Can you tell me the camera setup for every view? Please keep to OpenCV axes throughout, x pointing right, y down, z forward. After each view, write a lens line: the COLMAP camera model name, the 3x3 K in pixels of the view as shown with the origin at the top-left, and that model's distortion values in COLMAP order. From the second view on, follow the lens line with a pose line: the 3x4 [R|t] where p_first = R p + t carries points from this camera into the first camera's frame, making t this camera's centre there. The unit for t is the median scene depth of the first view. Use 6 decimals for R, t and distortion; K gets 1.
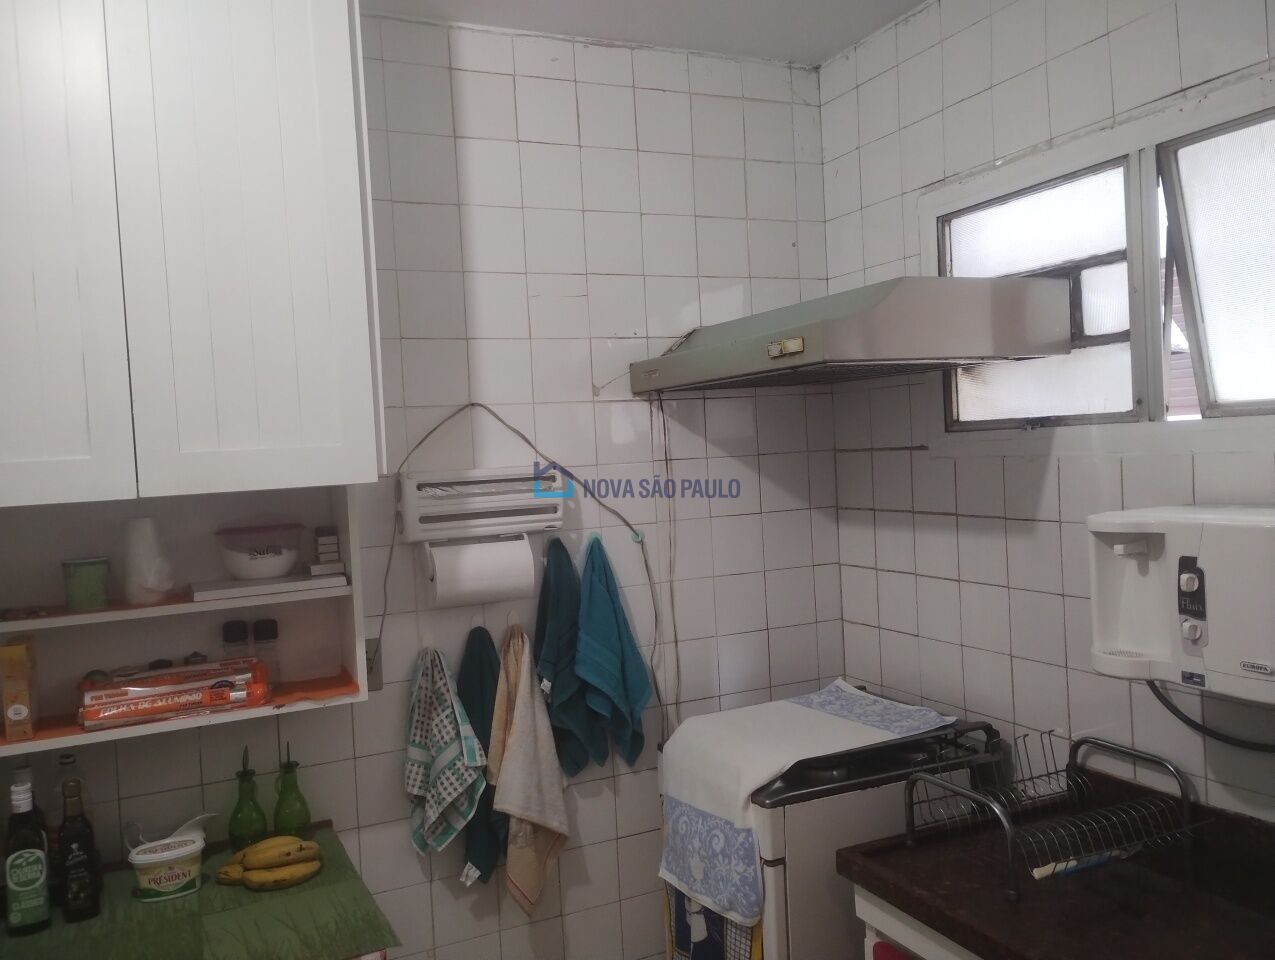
lens RADIAL K [[1047.7, 0, 640.4], [0, 1047.7, 484.2], [0, 0, 1]] dist [0.052902, -0.051365]
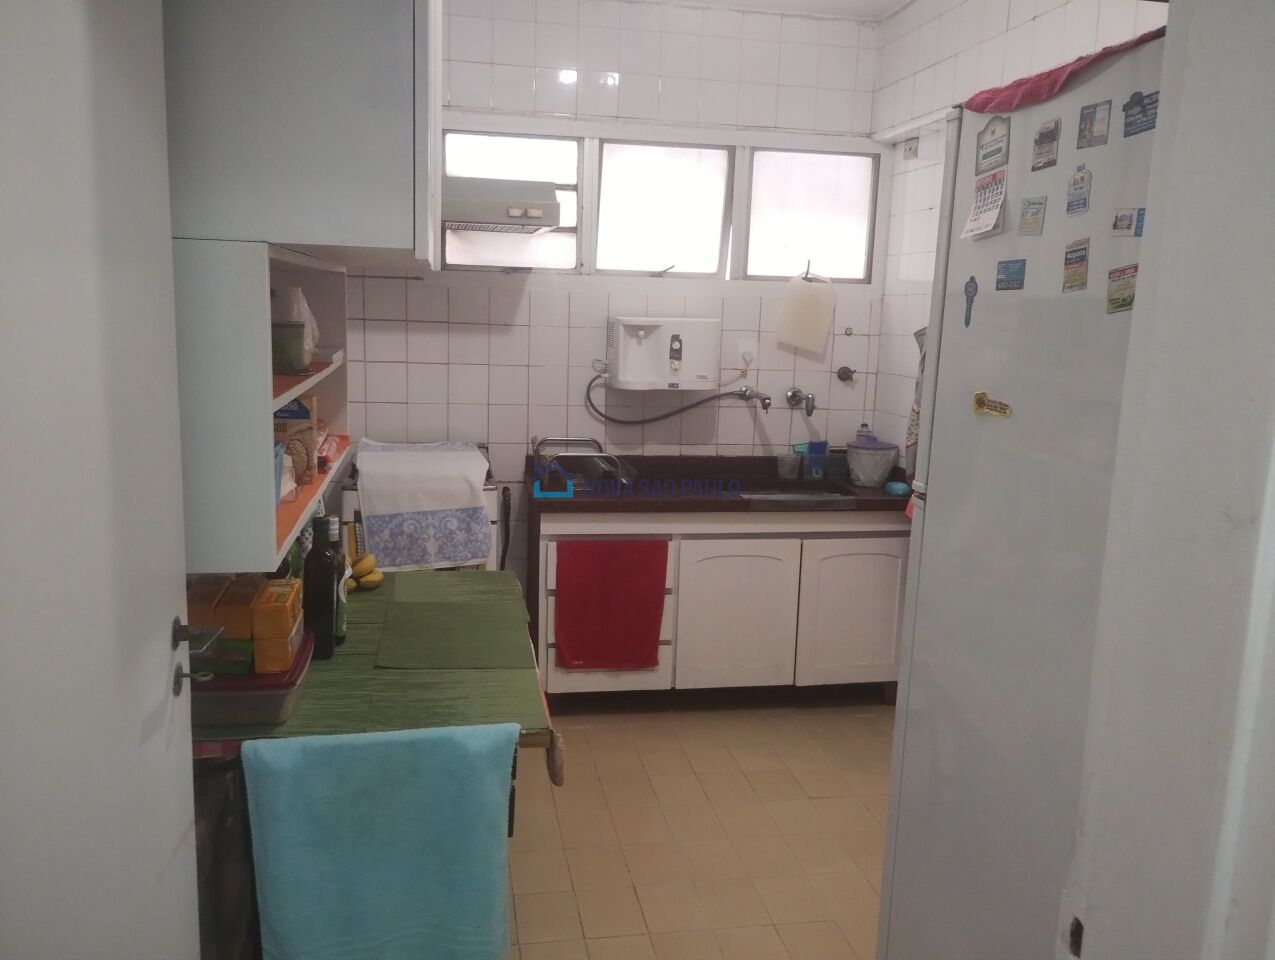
lens RADIAL K [[1047.7, 0, 626.6], [0, 1047.7, 481.1], [0, 0, 1]] dist [0.052902, -0.051365]
pose [[0.267779, -0.103503, 0.957905, -1.447548], [-0.011363, 0.993805, 0.110559, 0.108283], [-0.963413, -0.040490, 0.264944, 0.364382]]
